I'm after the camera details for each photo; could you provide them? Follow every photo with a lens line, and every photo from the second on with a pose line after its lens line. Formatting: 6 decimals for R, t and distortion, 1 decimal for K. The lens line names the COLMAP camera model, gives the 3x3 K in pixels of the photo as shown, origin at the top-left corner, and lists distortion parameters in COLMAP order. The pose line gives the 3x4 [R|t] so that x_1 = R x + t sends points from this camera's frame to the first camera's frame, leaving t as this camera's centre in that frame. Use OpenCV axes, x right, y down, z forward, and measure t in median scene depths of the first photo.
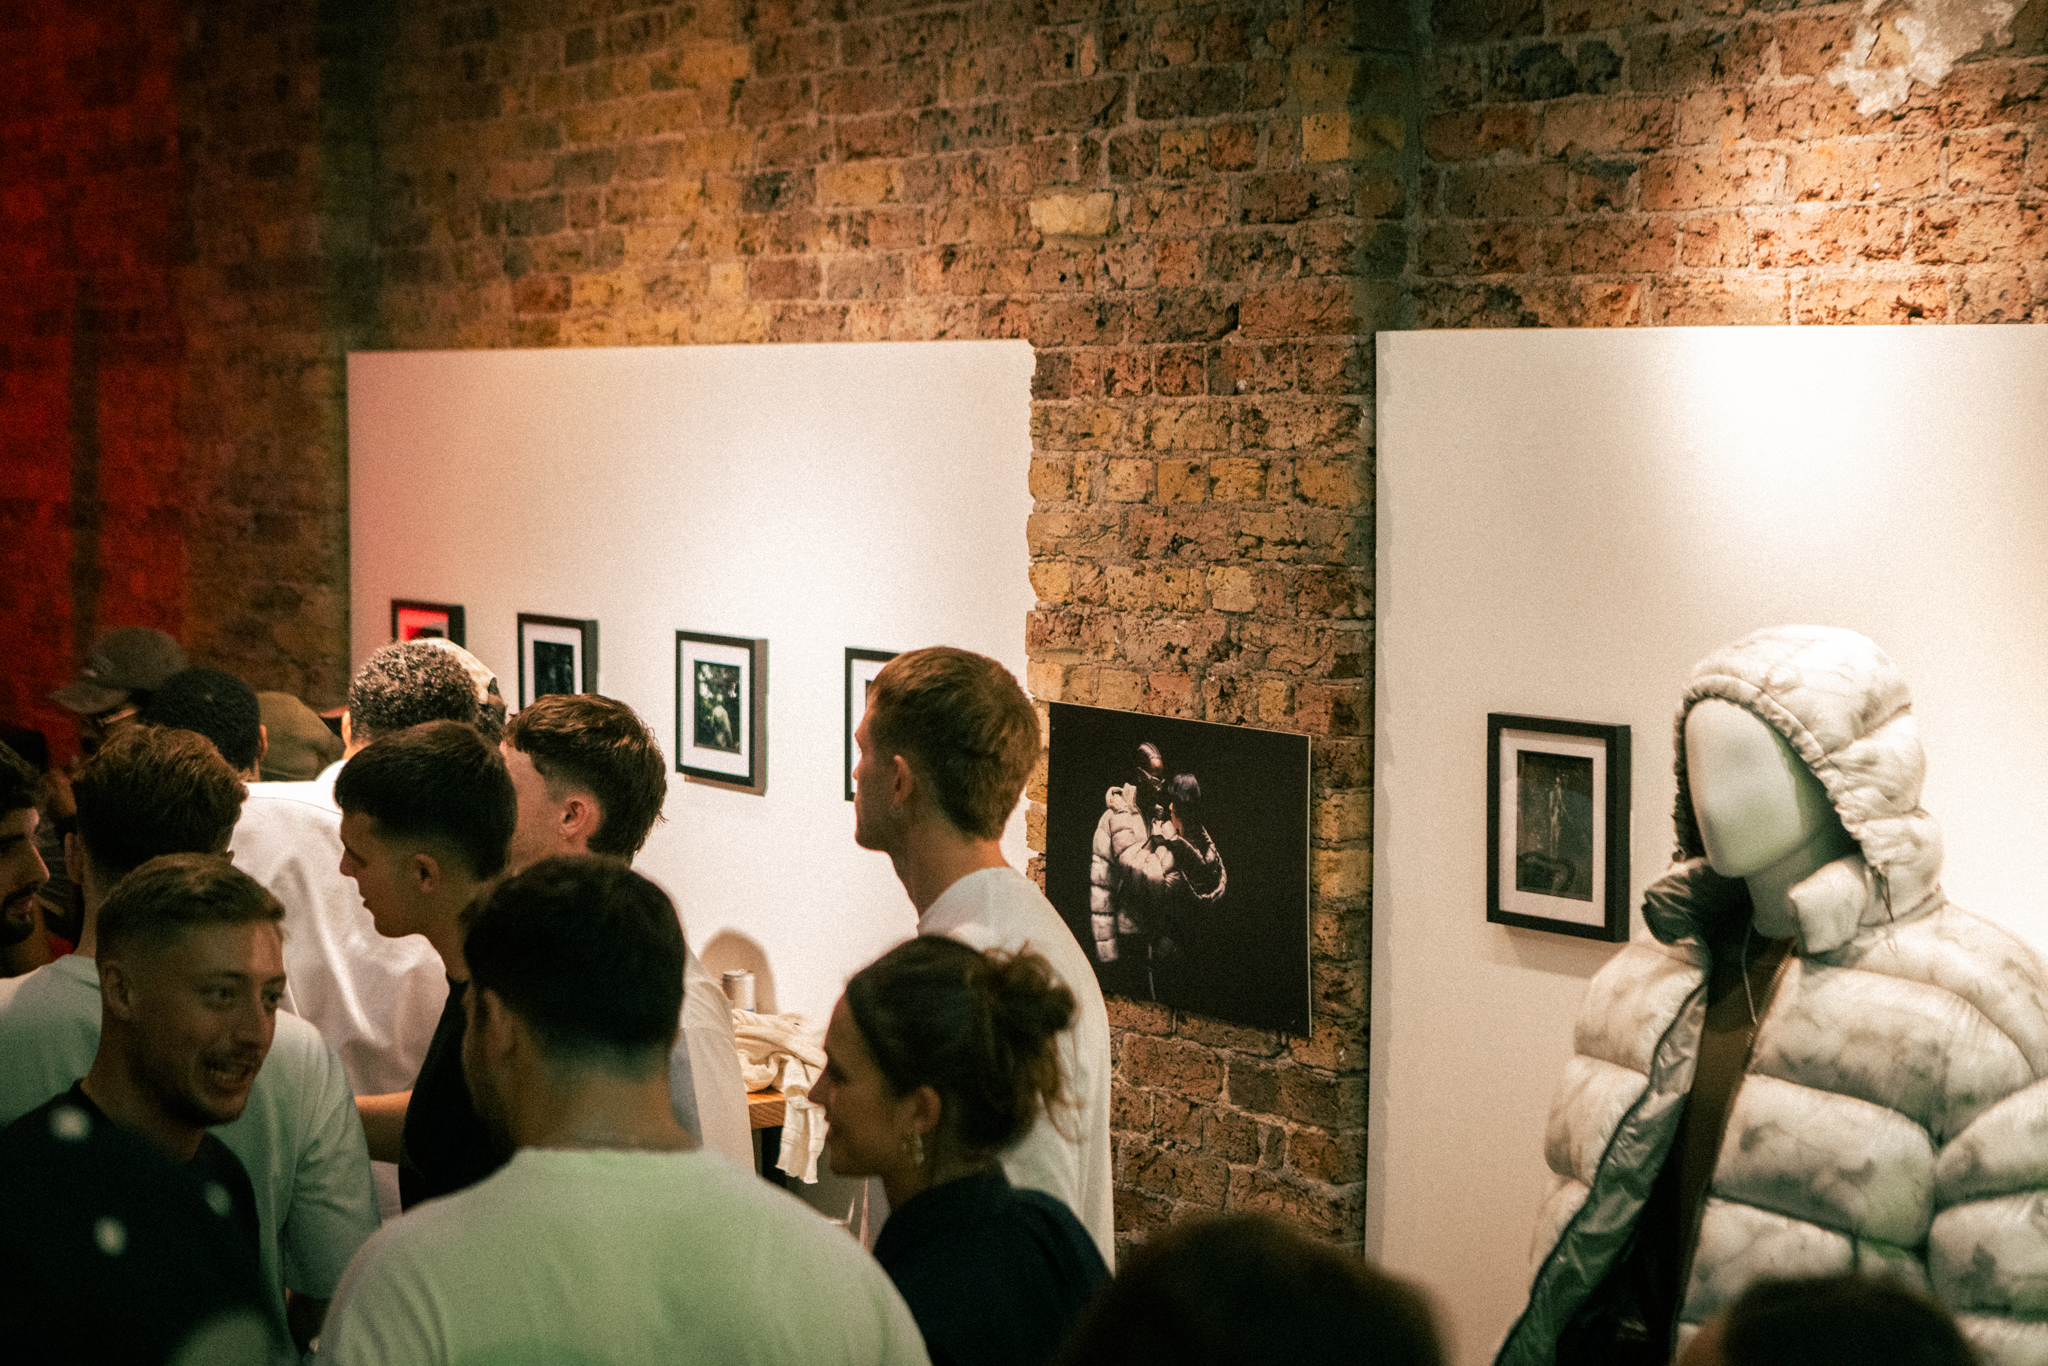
lens RADIAL K [[3521.6, 0, 1030.9], [0, 3521.6, 562.8], [0, 0, 1]] dist [-0.048001, 0.036853]
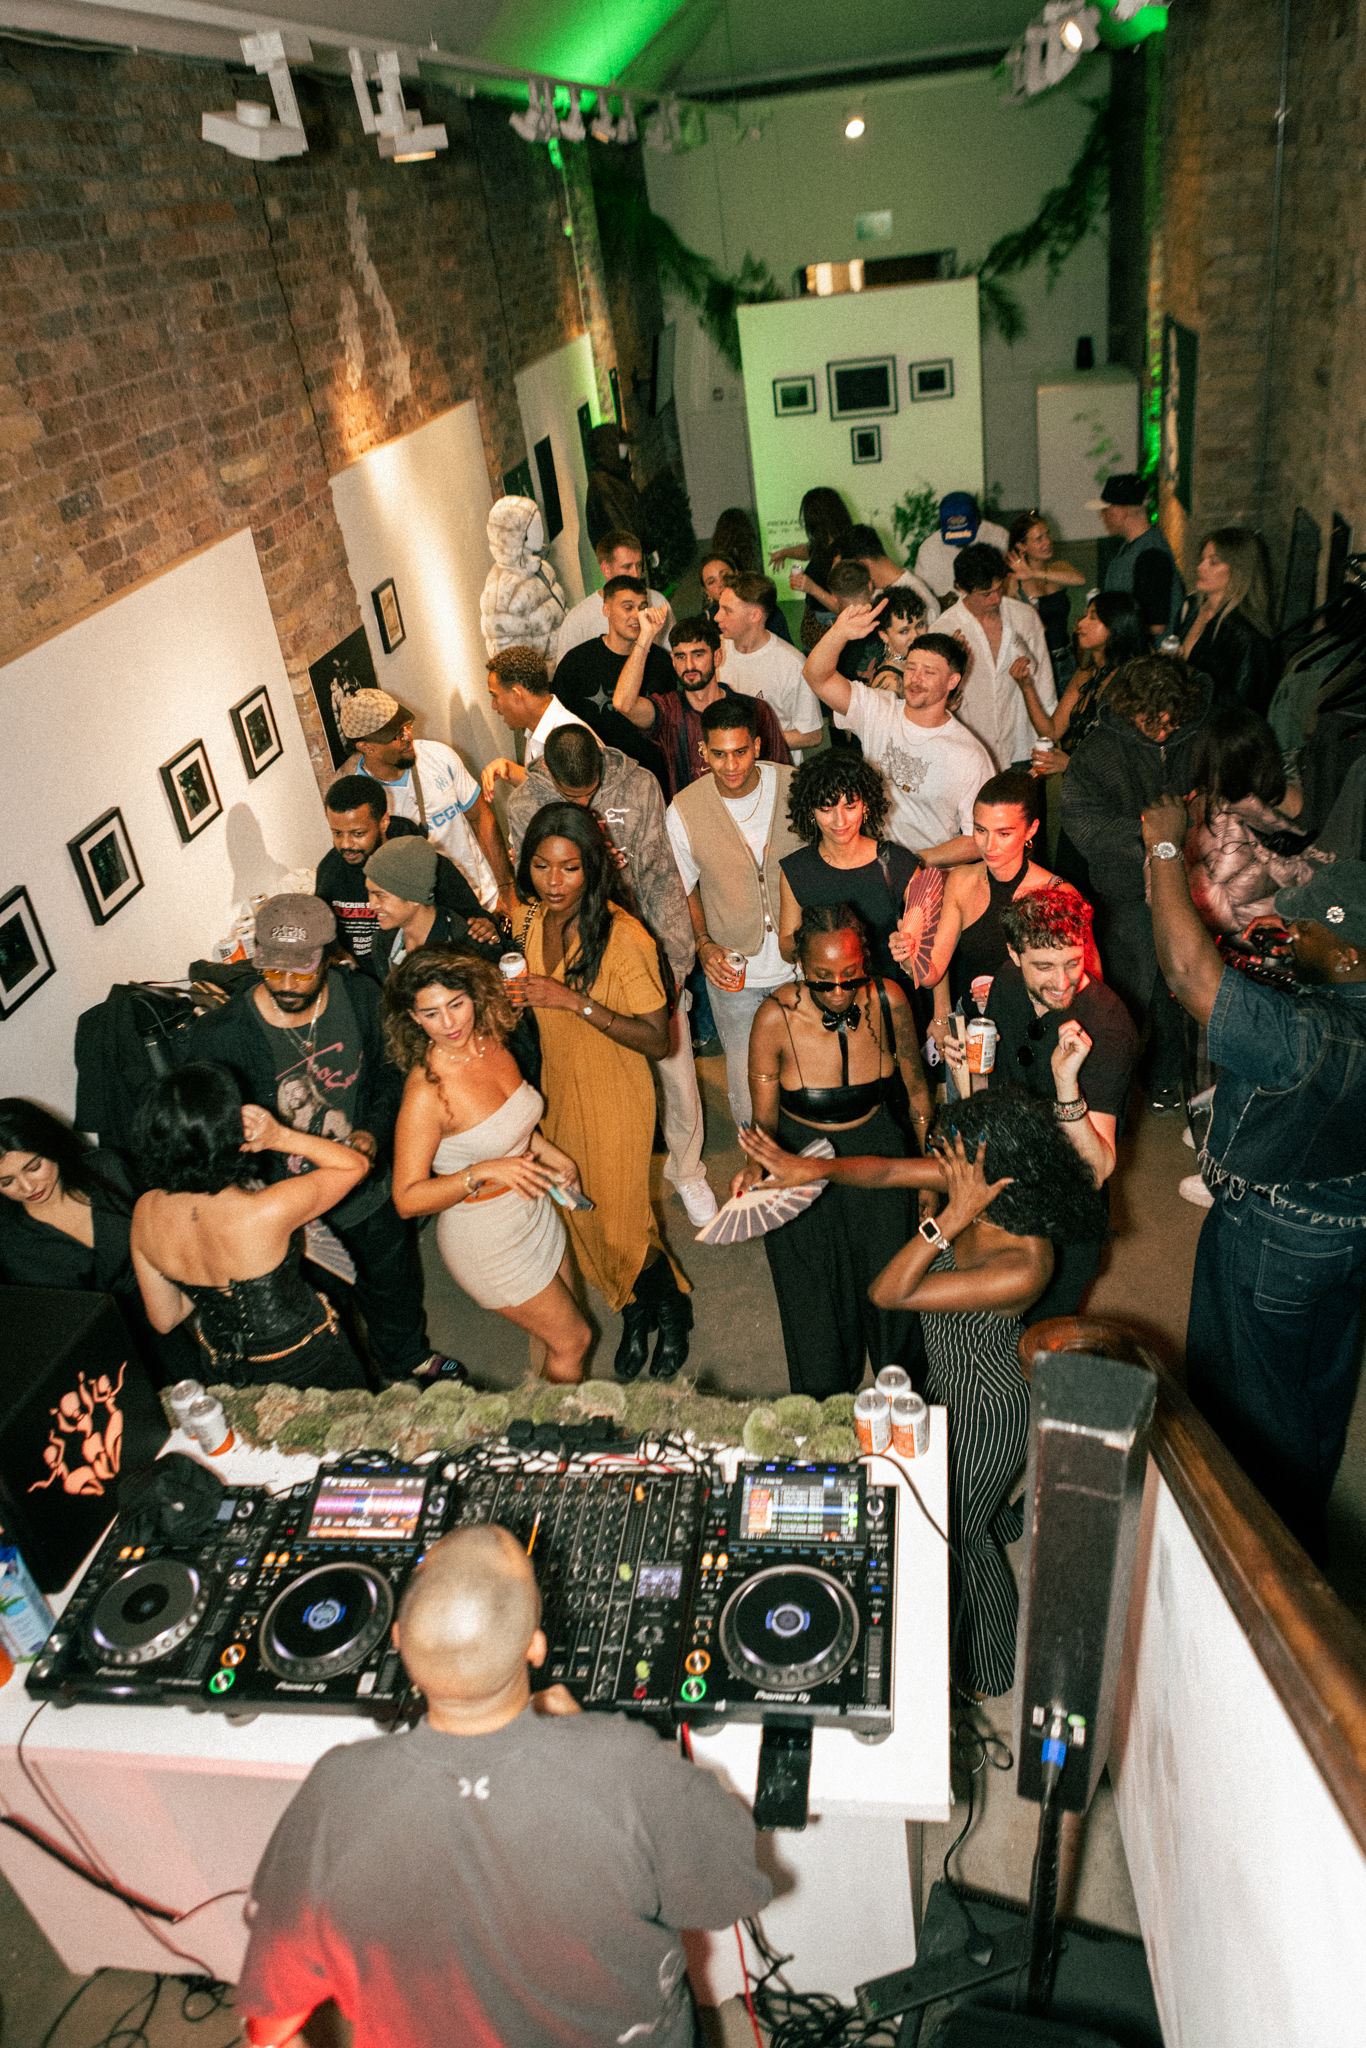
lens RADIAL K [[1425.7, 0, 703.2], [0, 1425.7, 975.2], [0, 0, 1]] dist [-0.030724, 0.018241]
pose [[-0.704912, -0.276156, 0.653327, -0.942040], [0.146651, 0.844448, 0.515171, -0.263200], [-0.693968, 0.458961, -0.554763, 1.516972]]
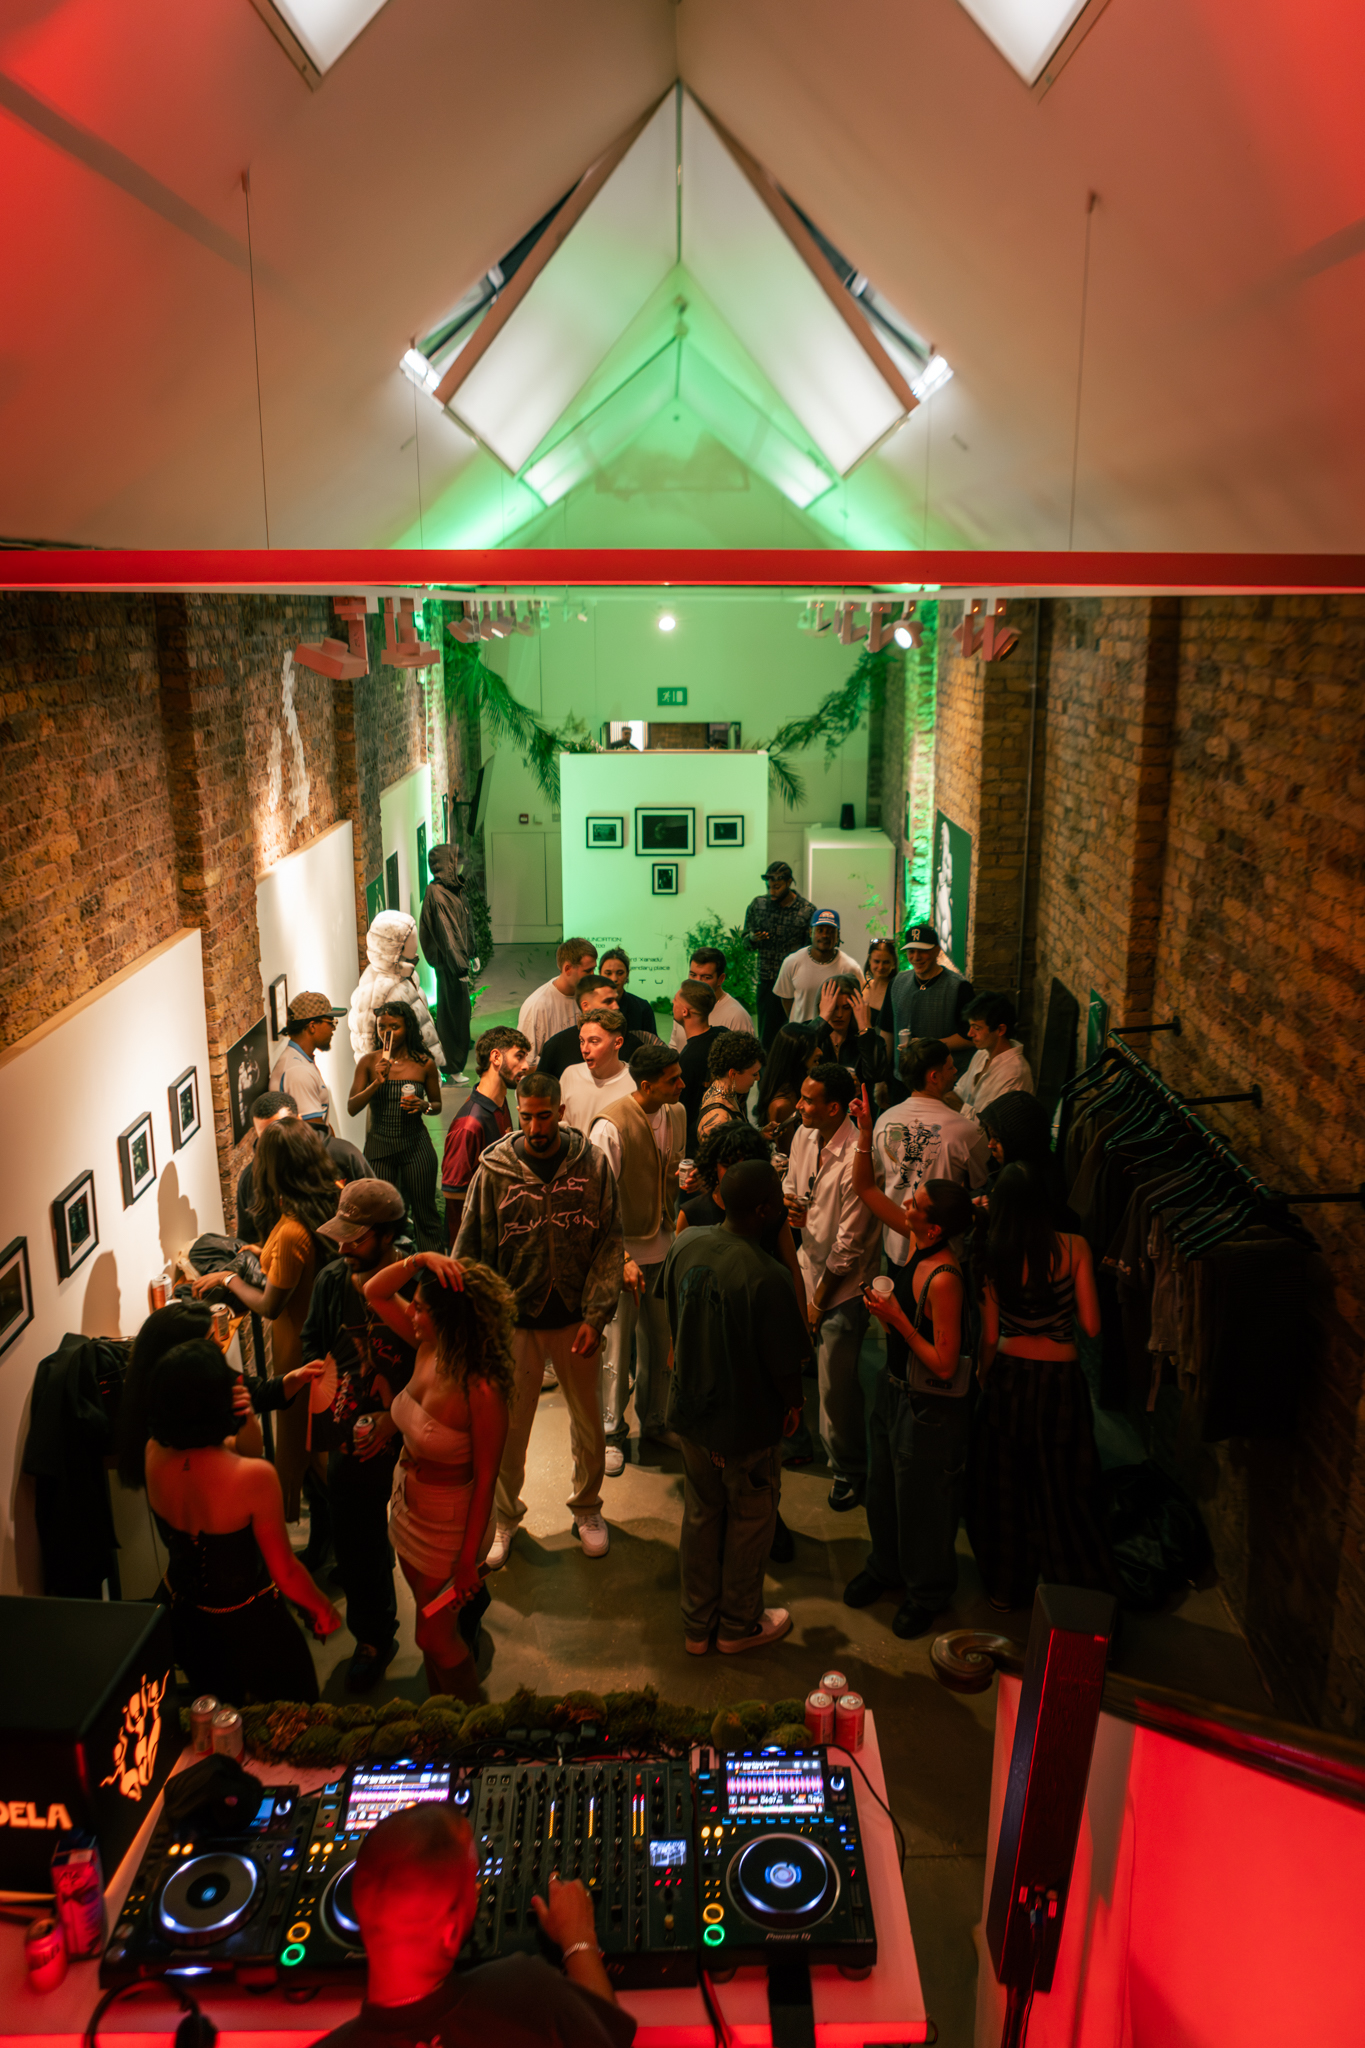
lens RADIAL K [[1459.9, 0, 691.2], [0, 1459.9, 951.1], [0, 0, 1]] dist [-0.046111, 0.035249]
pose [[-0.806802, -0.144070, 0.572988, -0.963130], [0.019587, 0.962758, 0.269653, -0.349077], [-0.590498, 0.228780, -0.773933, 1.708548]]
